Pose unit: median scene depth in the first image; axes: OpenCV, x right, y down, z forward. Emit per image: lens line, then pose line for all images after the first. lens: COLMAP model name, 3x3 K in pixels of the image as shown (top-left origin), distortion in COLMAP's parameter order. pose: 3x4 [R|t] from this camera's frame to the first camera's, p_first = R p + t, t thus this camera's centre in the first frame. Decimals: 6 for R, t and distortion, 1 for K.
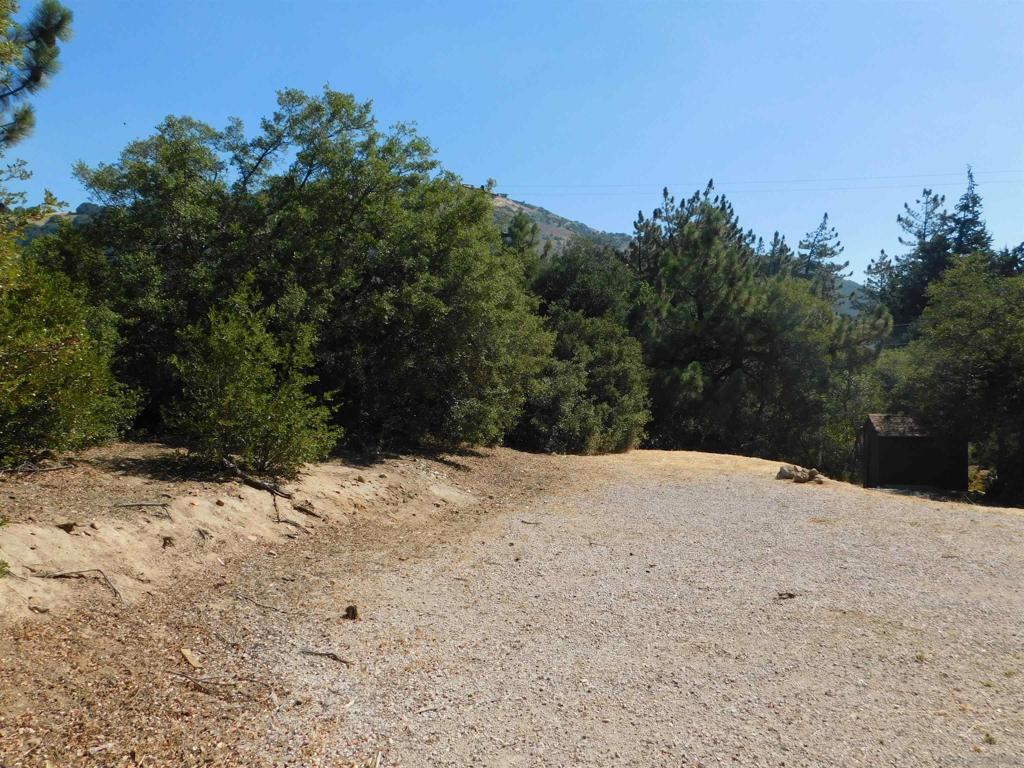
lens RADIAL K [[851.0, 0, 512.0], [0, 851.0, 384.0], [0, 0, 1]] dist [-0.000279, 0.009222]
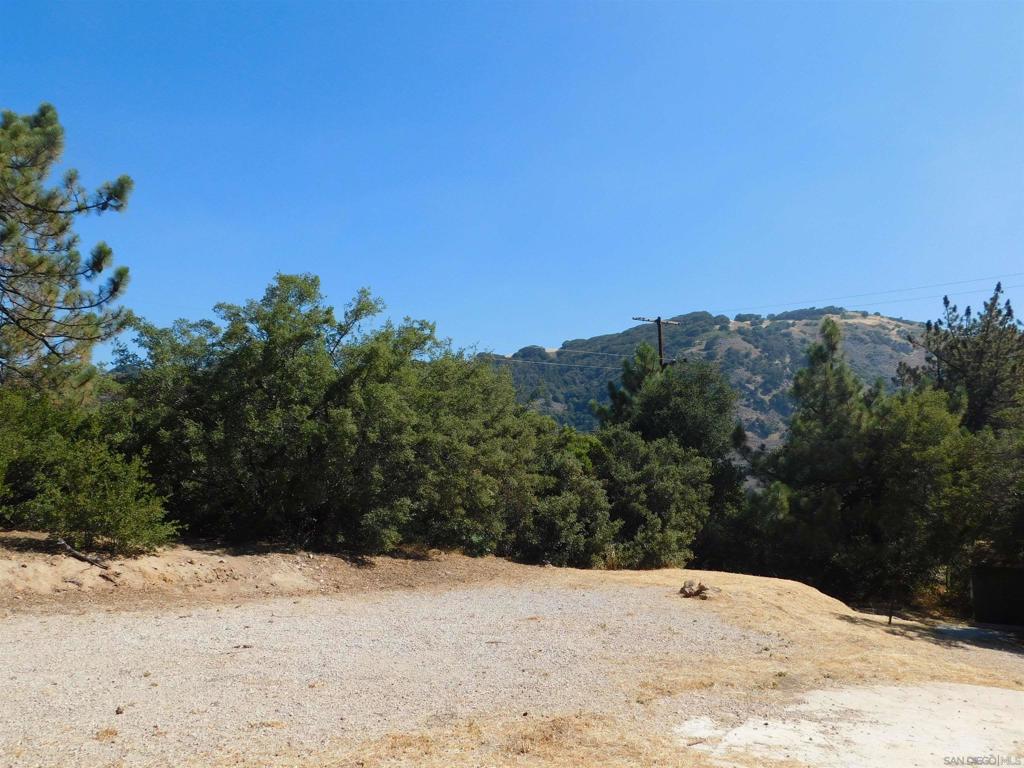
lens RADIAL K [[853.5, 0, 513.9], [0, 853.5, 382.8], [0, 0, 1]] dist [0.014836, 0.011334]
pose [[0.907102, -0.053464, -0.417501, 0.138991], [-0.011162, 0.988496, -0.150835, 0.004956], [0.420762, 0.141483, 0.896070, -0.006570]]
